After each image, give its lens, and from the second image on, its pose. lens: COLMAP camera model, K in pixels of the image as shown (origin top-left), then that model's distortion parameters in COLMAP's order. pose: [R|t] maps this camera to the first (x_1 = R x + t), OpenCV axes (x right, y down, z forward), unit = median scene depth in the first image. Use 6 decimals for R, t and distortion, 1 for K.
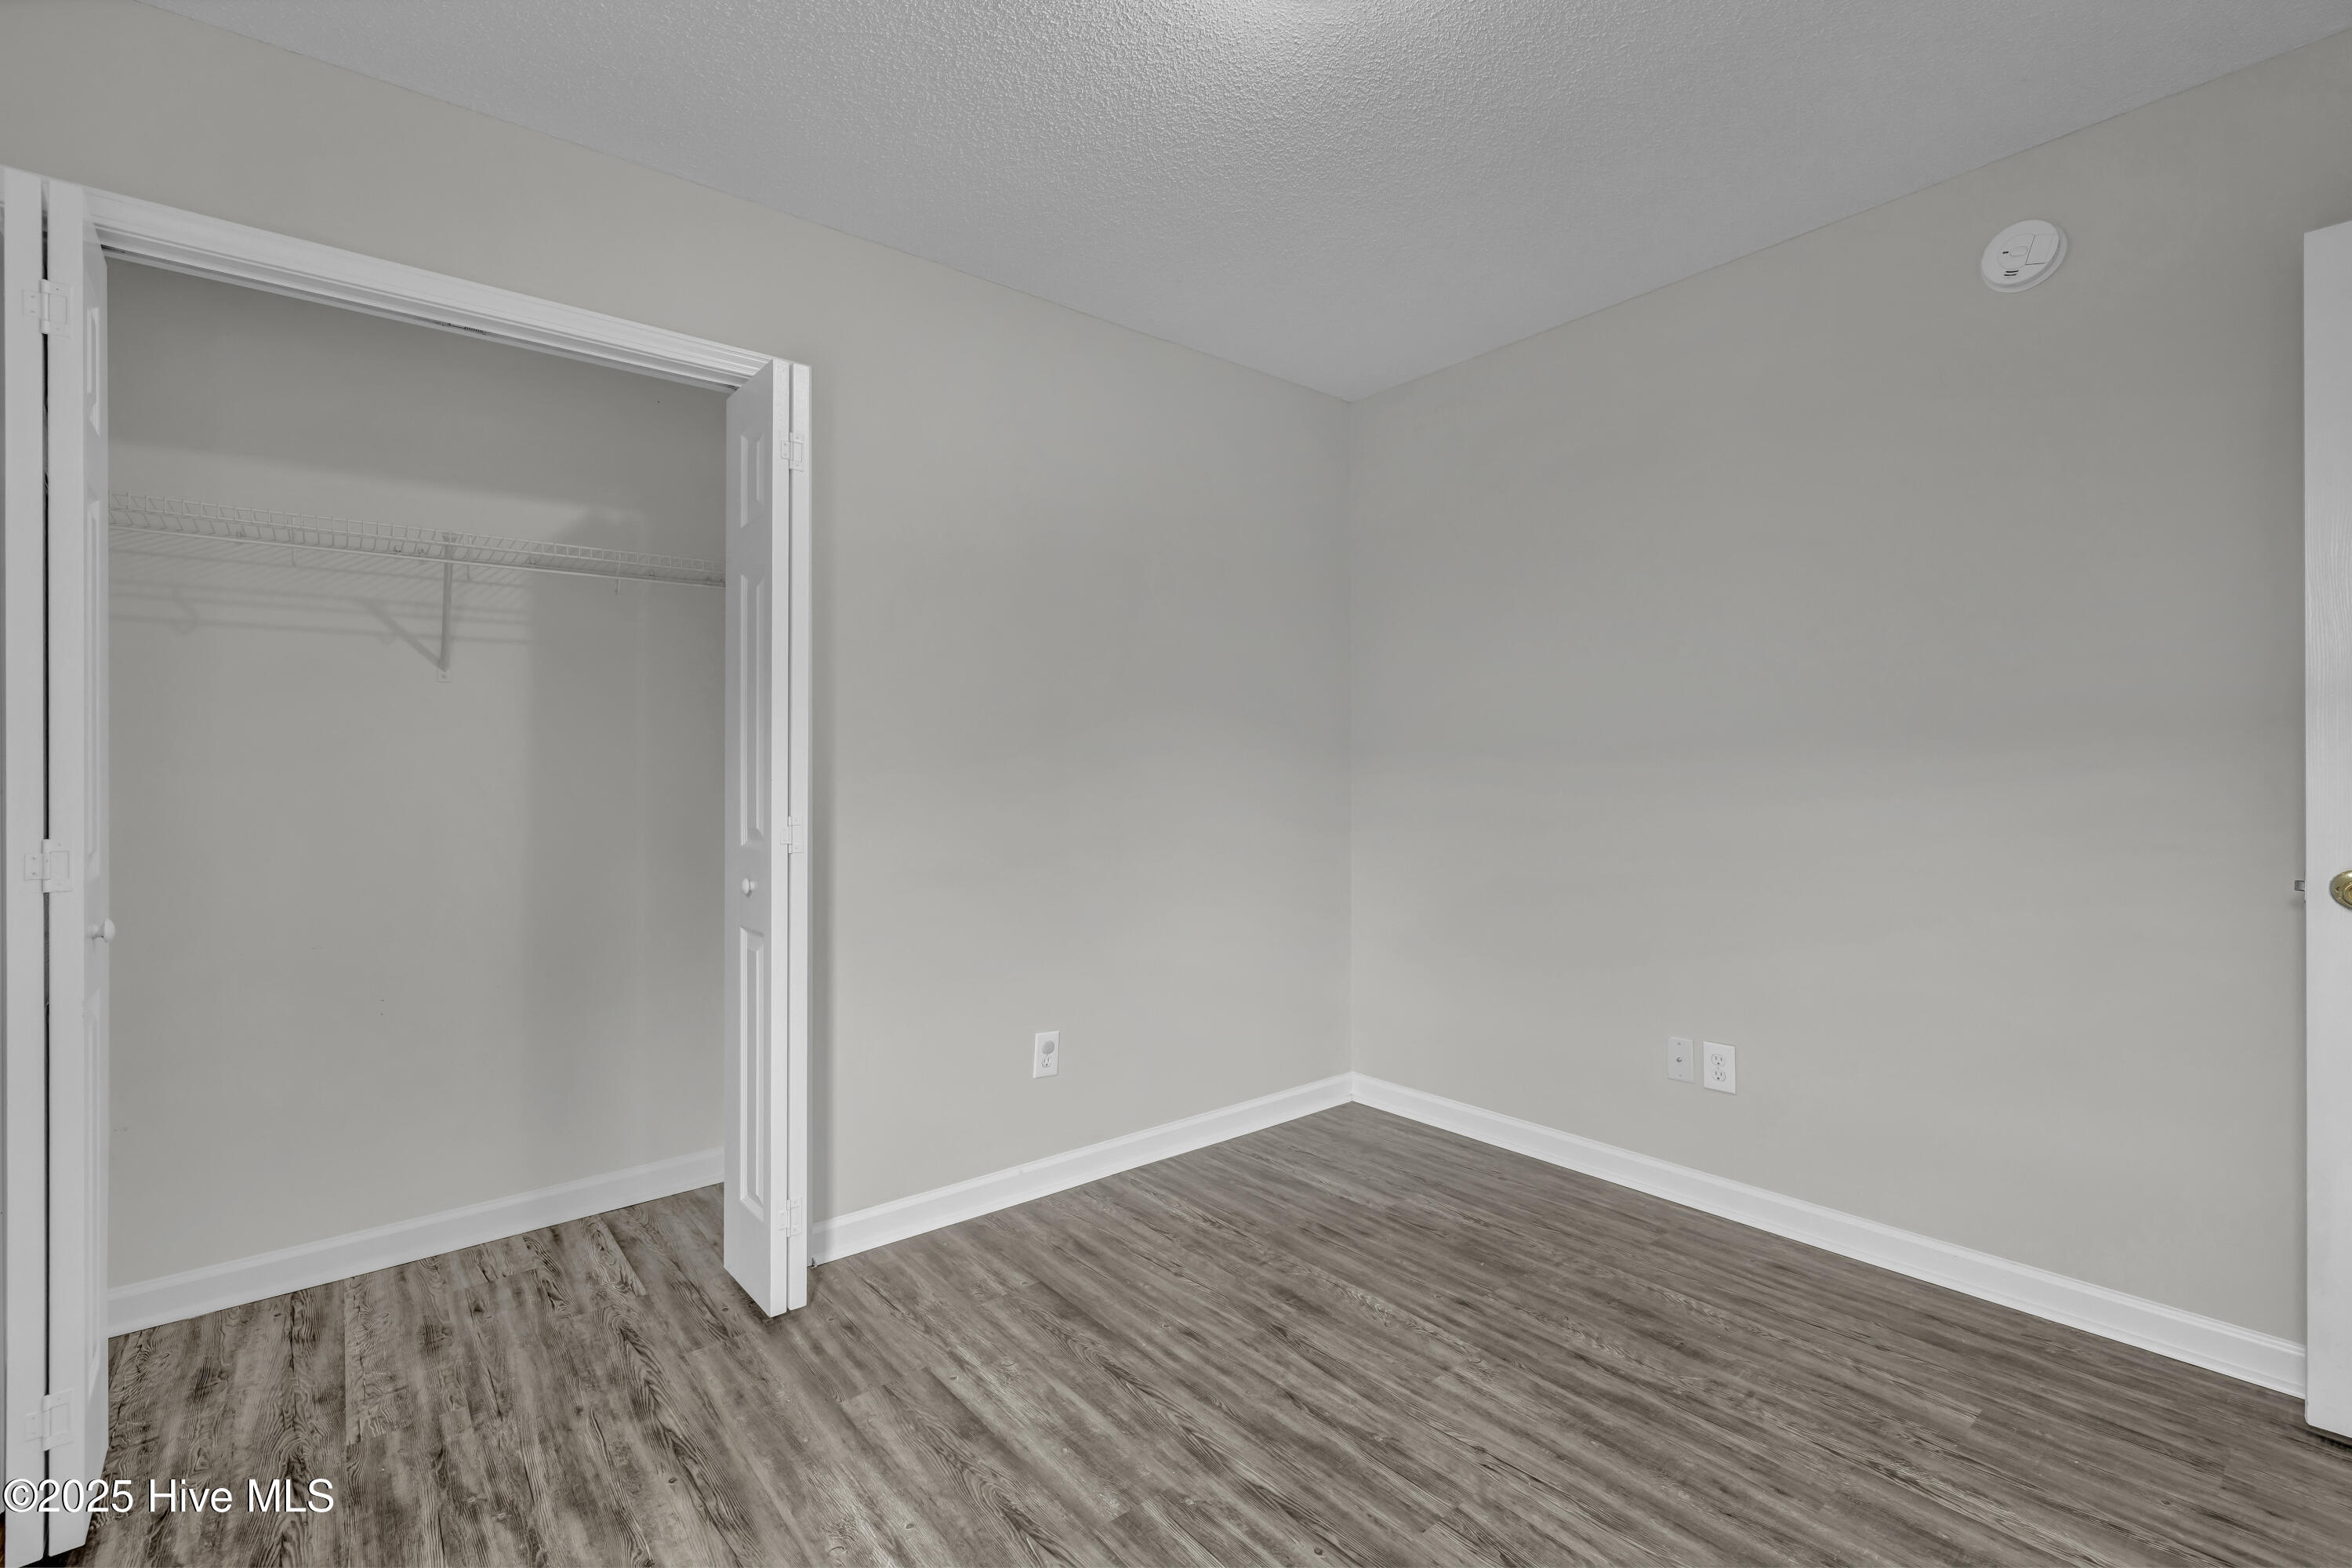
lens RADIAL K [[1004.3, 0, 1164.8], [0, 1004.3, 773.3], [0, 0, 1]] dist [-0.000636, -0.000145]
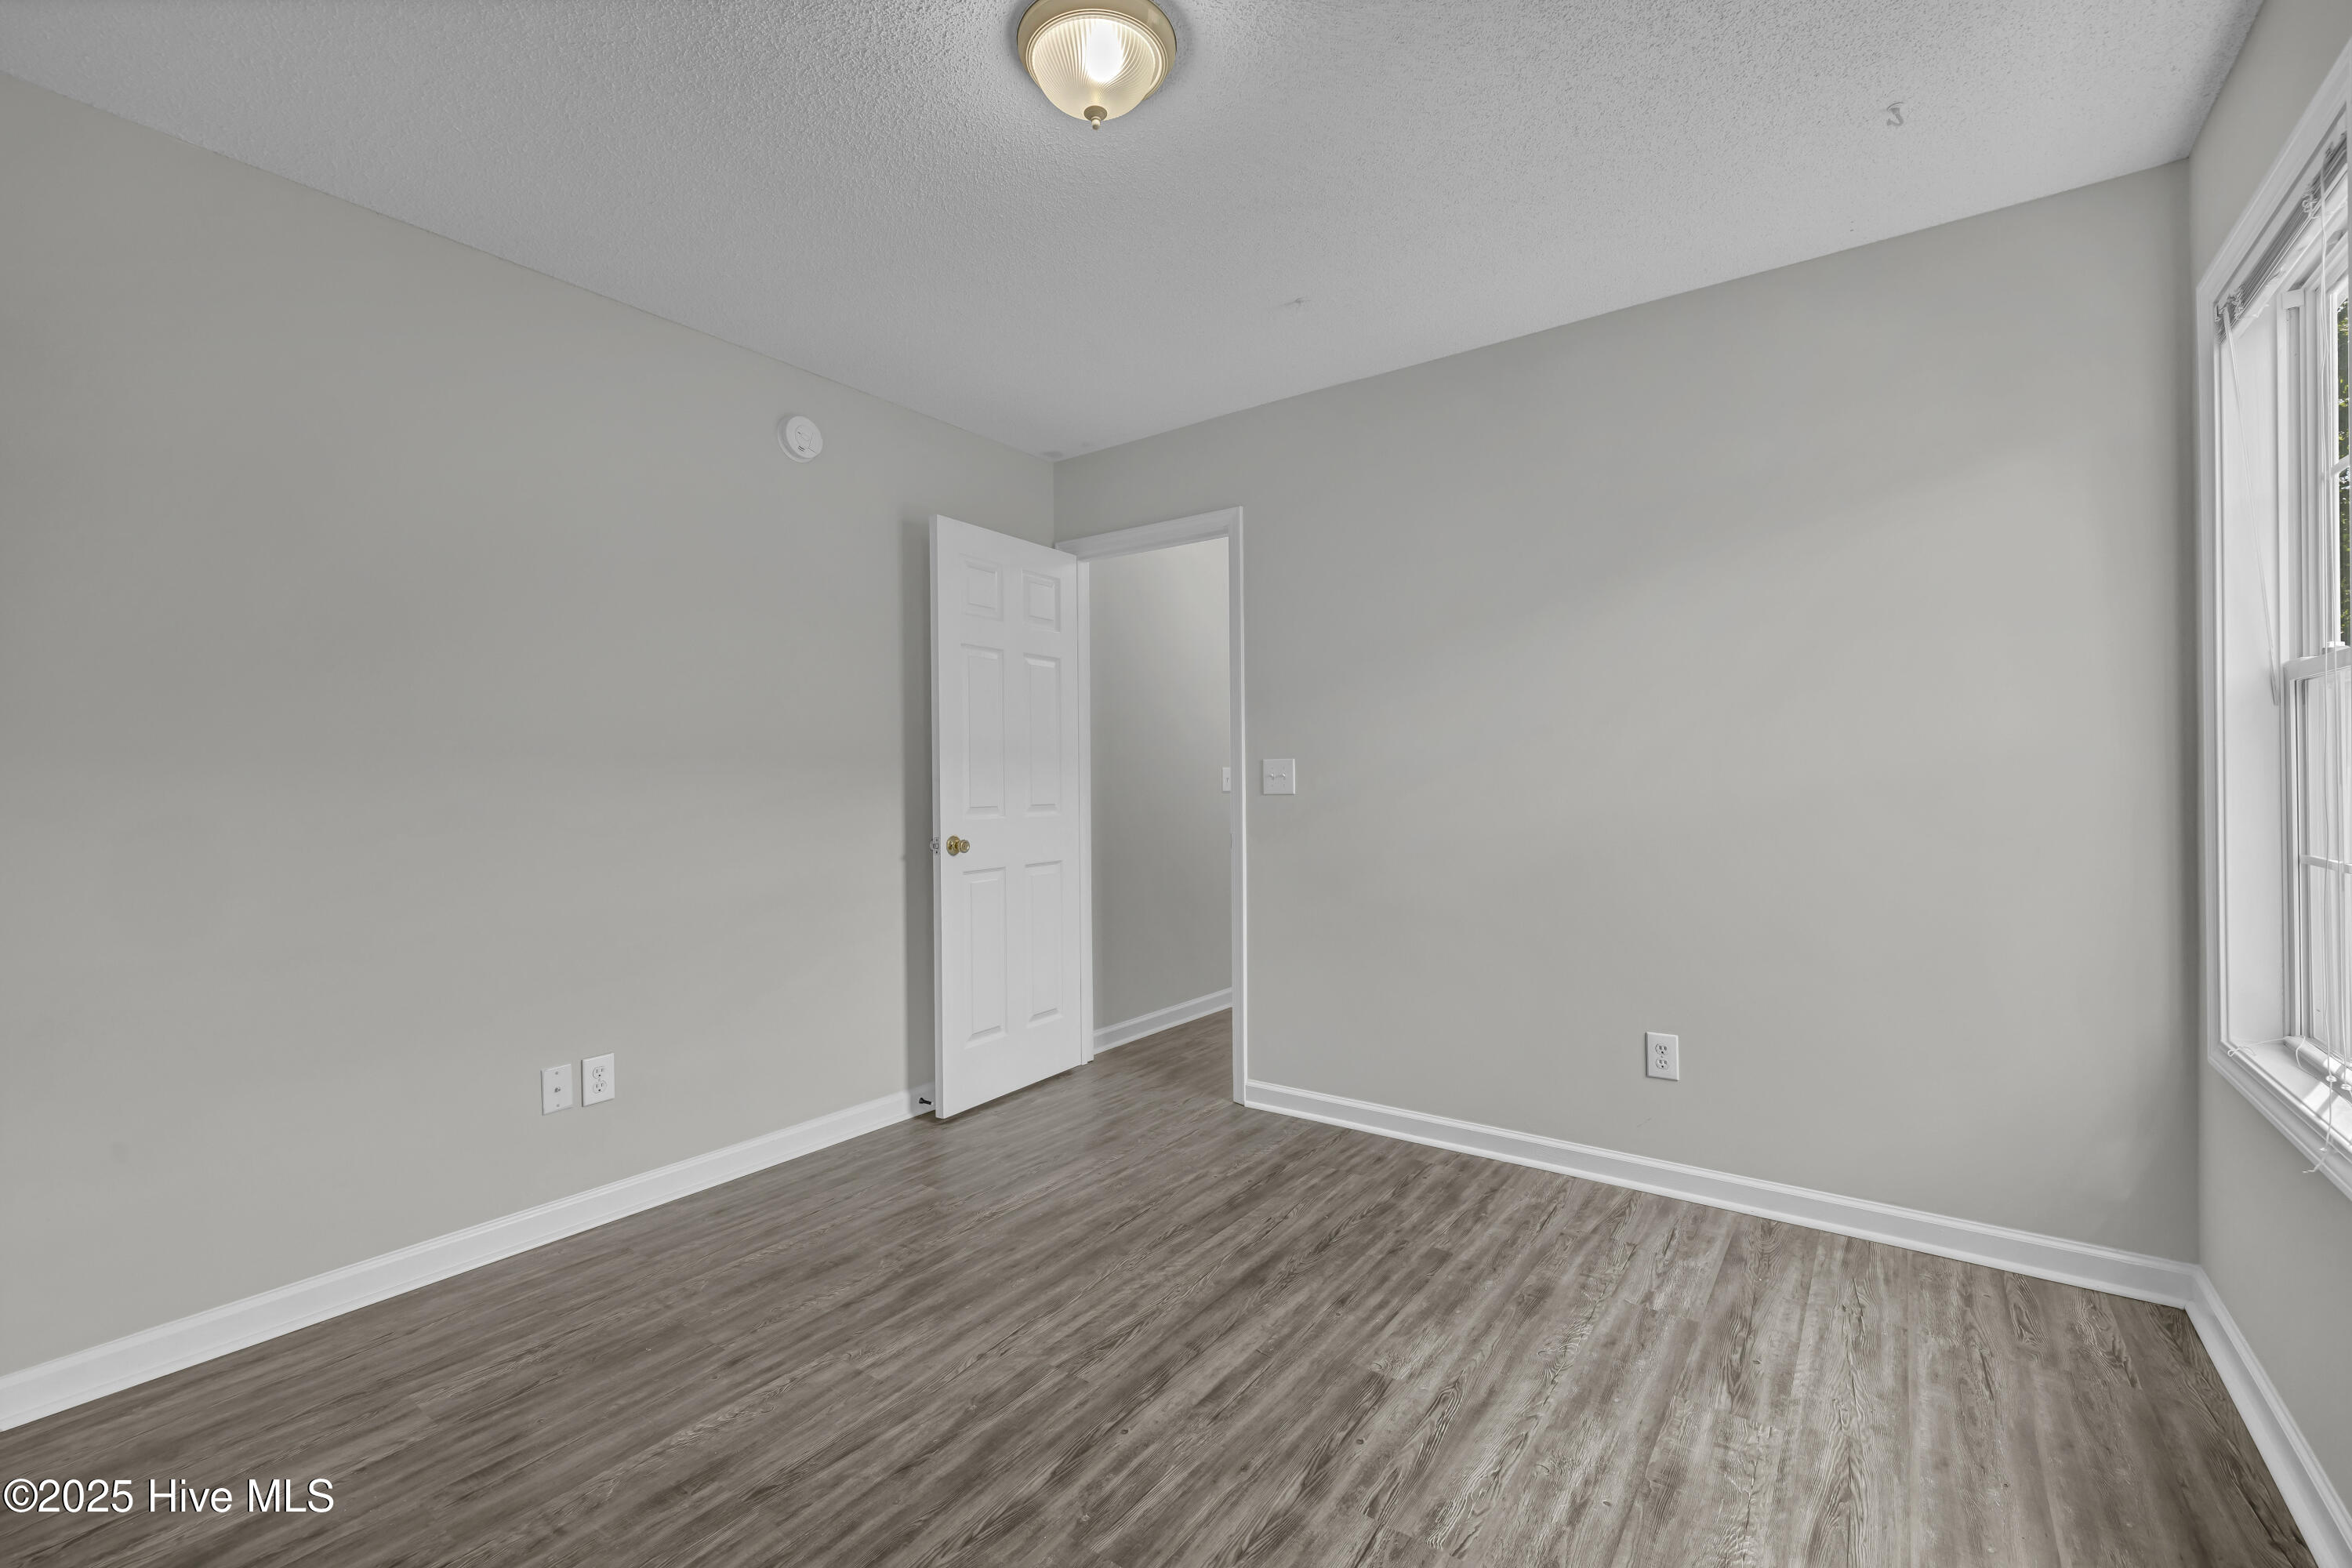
lens RADIAL K [[1004.3, 0, 1152.3], [0, 1004.3, 785.7], [0, 0, 1]] dist [-0.000636, -0.000145]
pose [[-0.244564, 0.010493, 0.969576, -0.764469], [0.008186, 0.999928, -0.008757, 0.013225], [-0.969599, 0.005795, -0.244632, 0.940401]]
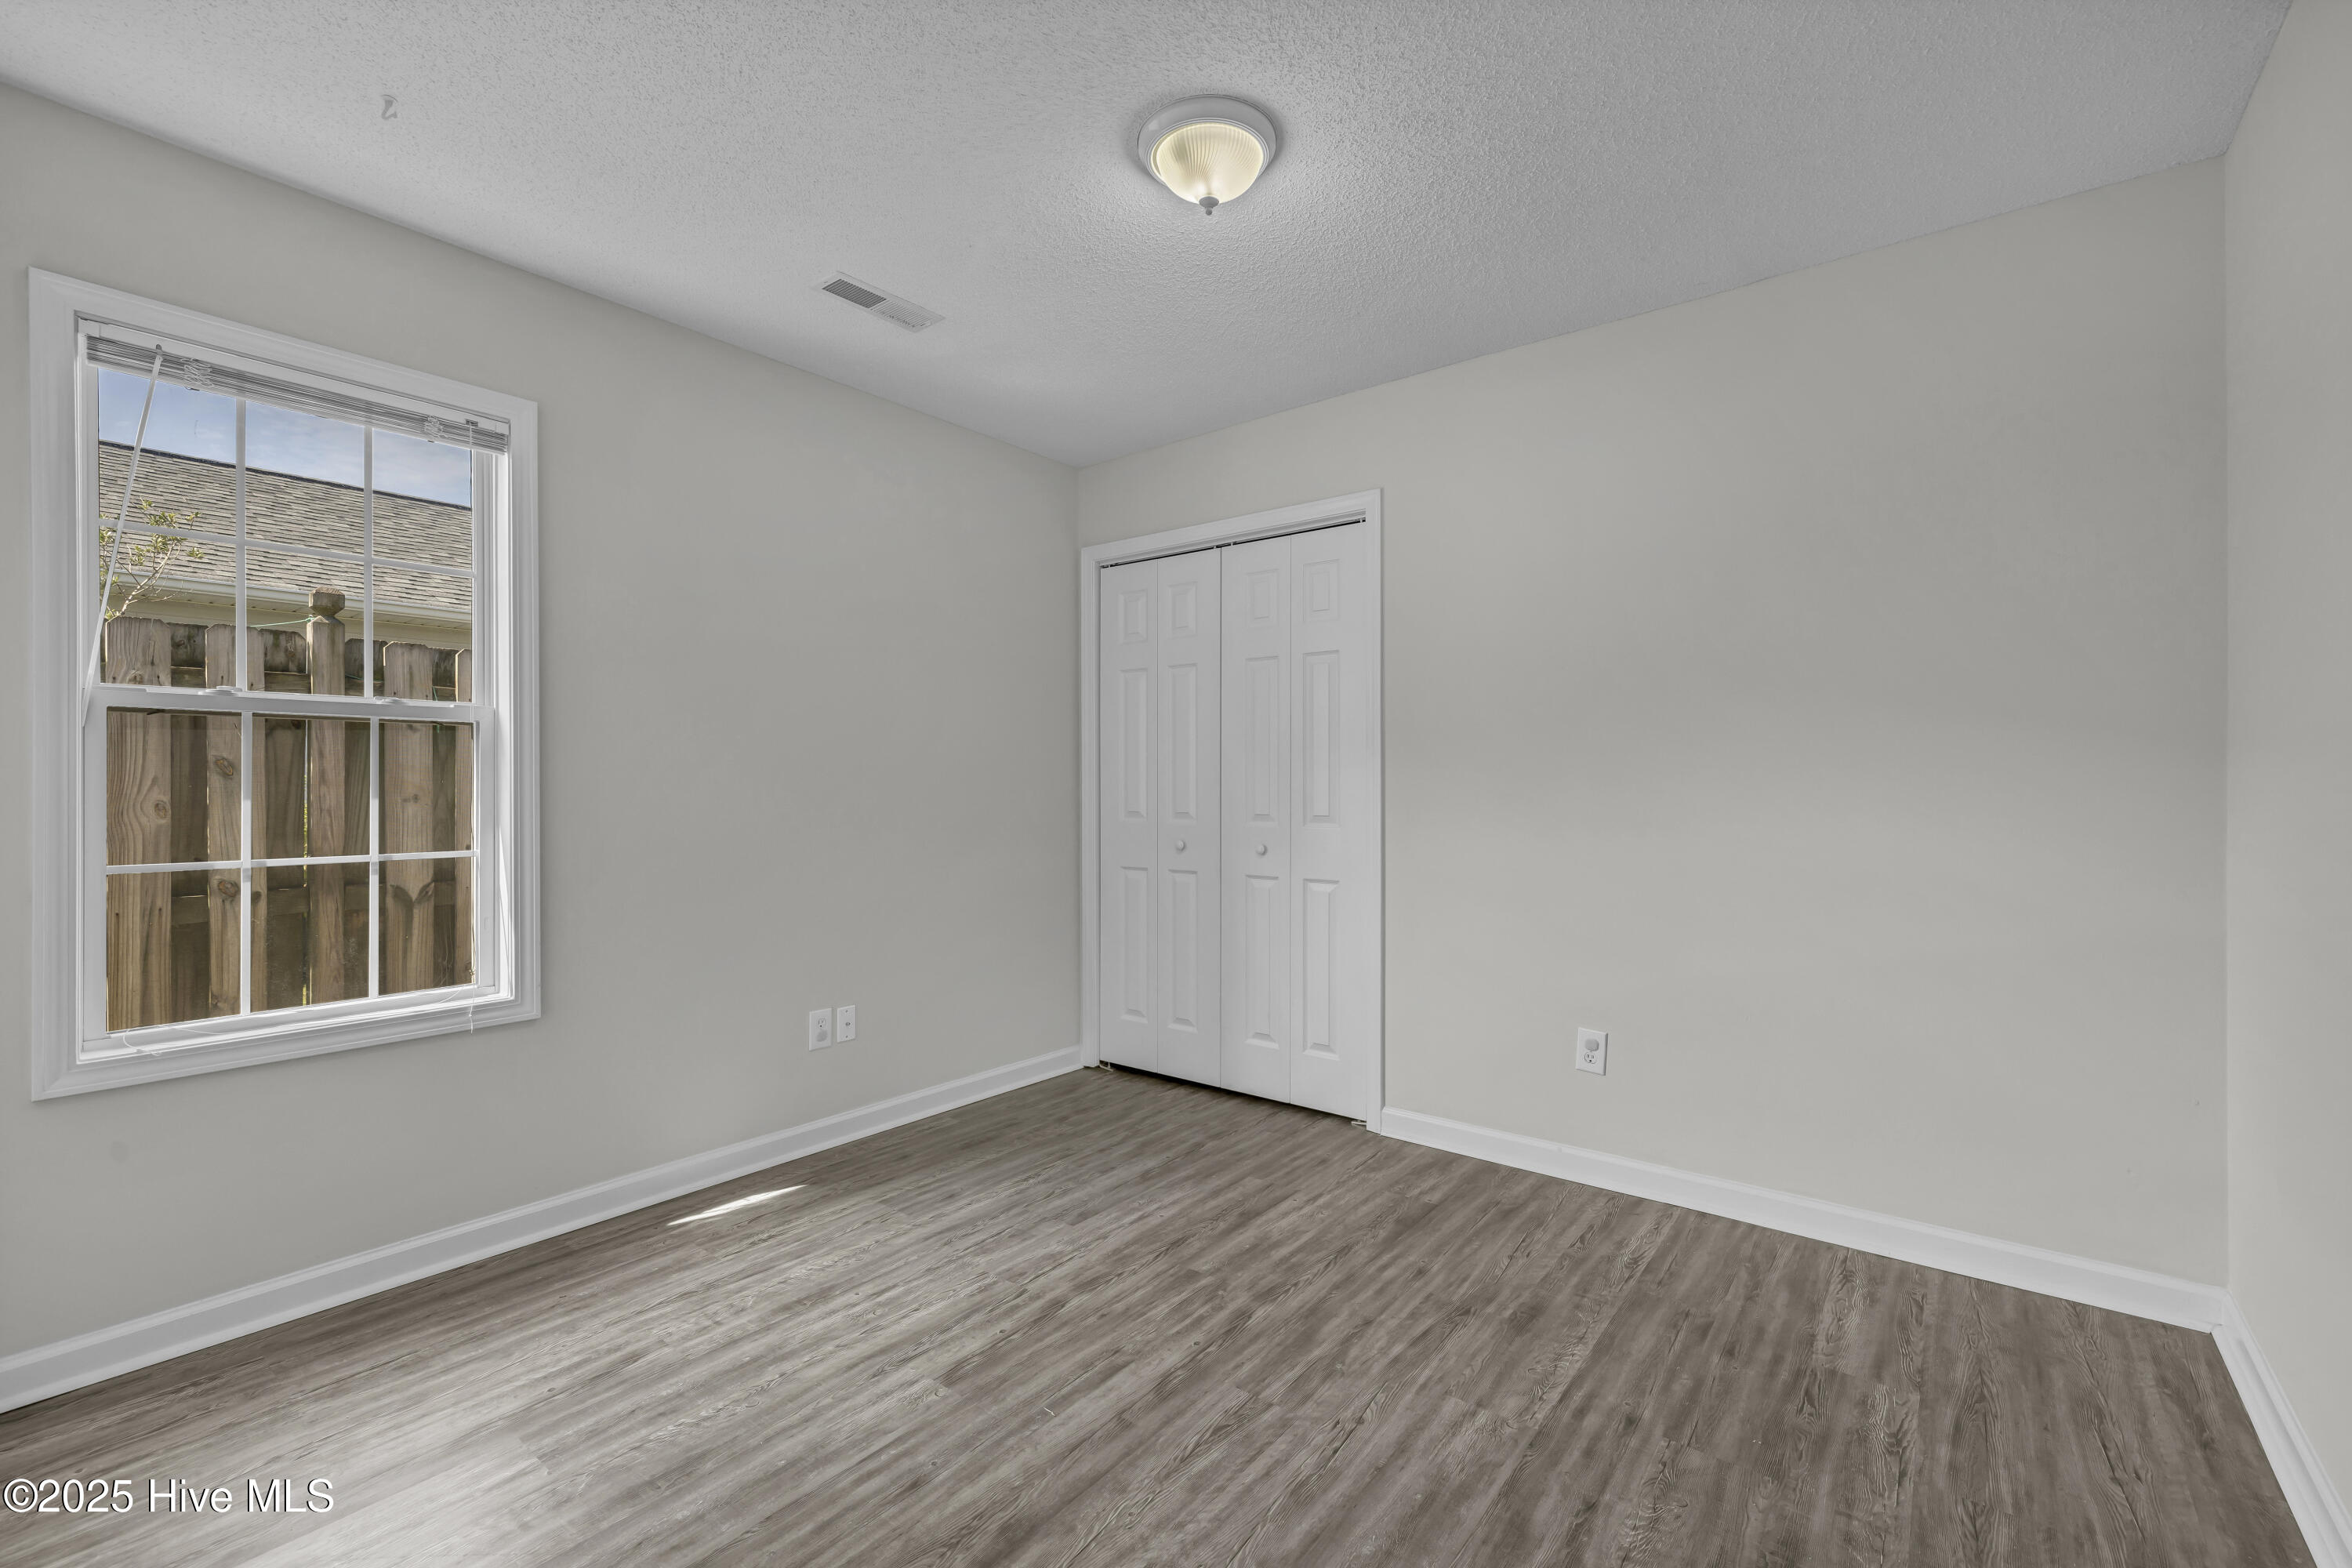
lens RADIAL K [[1007.1, 0, 1181.7], [0, 1007.1, 782.8], [0, 0, 1]] dist [0.002265, -0.000063]
pose [[0.235908, 0.009050, -0.971733, 1.124660], [0.003520, 0.999942, 0.010168, -0.013267], [0.971769, -0.005819, 0.235863, 0.489812]]
